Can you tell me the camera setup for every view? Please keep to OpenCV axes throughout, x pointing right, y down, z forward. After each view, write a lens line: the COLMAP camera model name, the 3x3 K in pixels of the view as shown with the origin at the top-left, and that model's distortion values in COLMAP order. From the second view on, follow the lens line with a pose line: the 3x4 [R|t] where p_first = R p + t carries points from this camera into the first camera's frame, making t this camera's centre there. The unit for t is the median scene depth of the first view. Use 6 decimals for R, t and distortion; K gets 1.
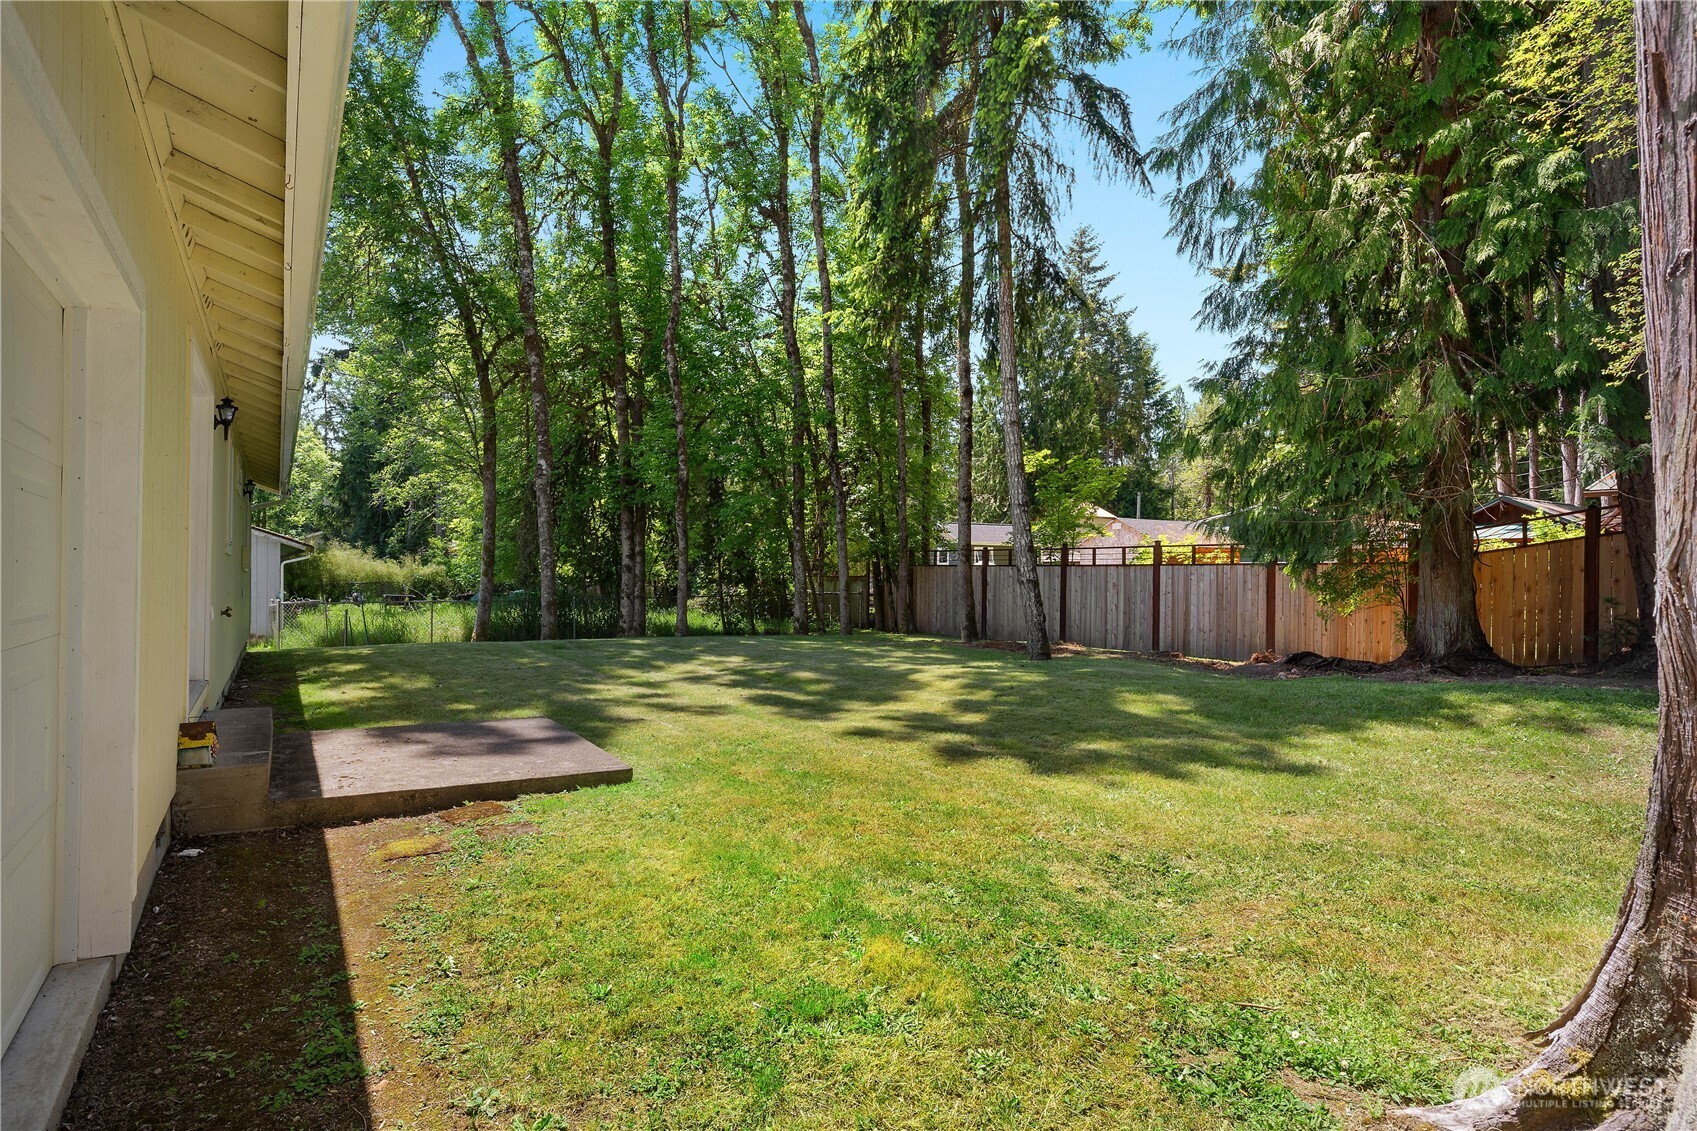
lens RADIAL K [[937.2, 0, 848.5], [0, 937.2, 565.5], [0, 0, 1]] dist [0.000303, -0.000003]
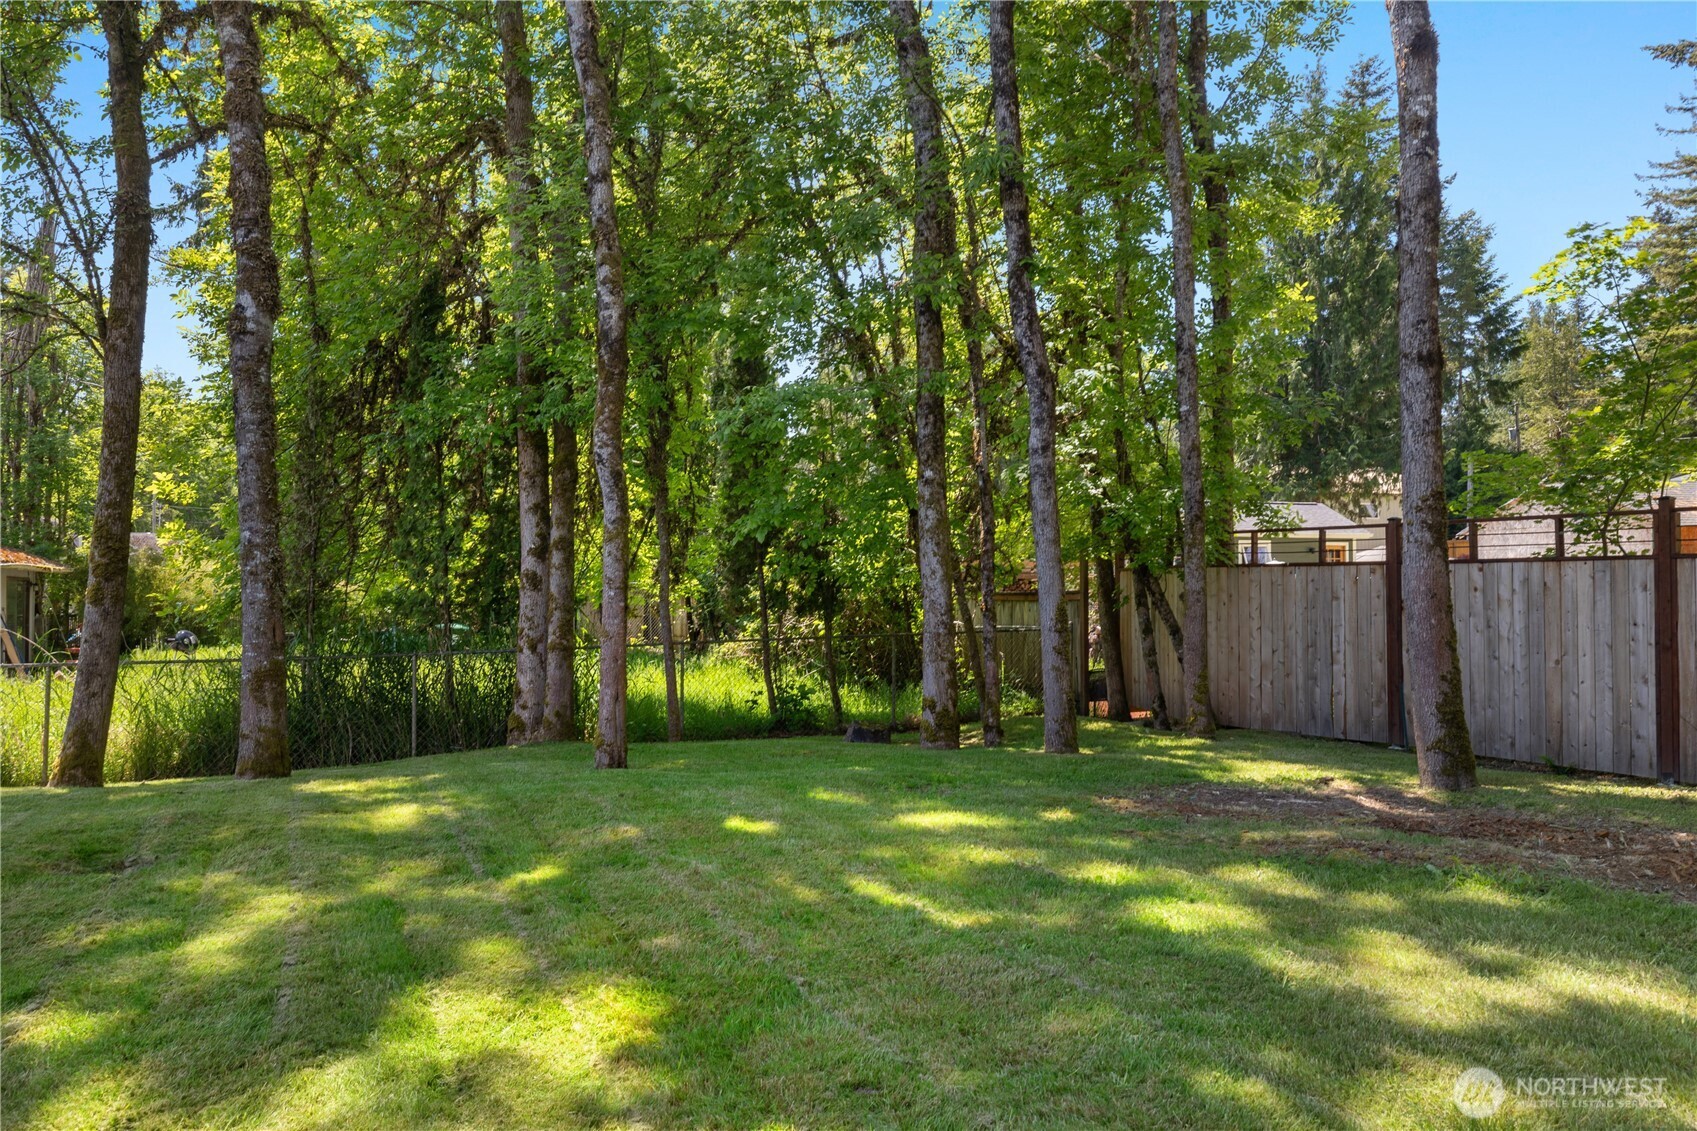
lens RADIAL K [[1182.5, 0, 848.5], [0, 1182.5, 565.5], [0, 0, 1]] dist [0.002579, 0.000191]
pose [[0.991004, -0.015387, -0.132943, -0.019716], [0.013756, 0.999819, -0.013178, 0.005096], [0.133122, 0.011230, 0.991036, 0.451227]]
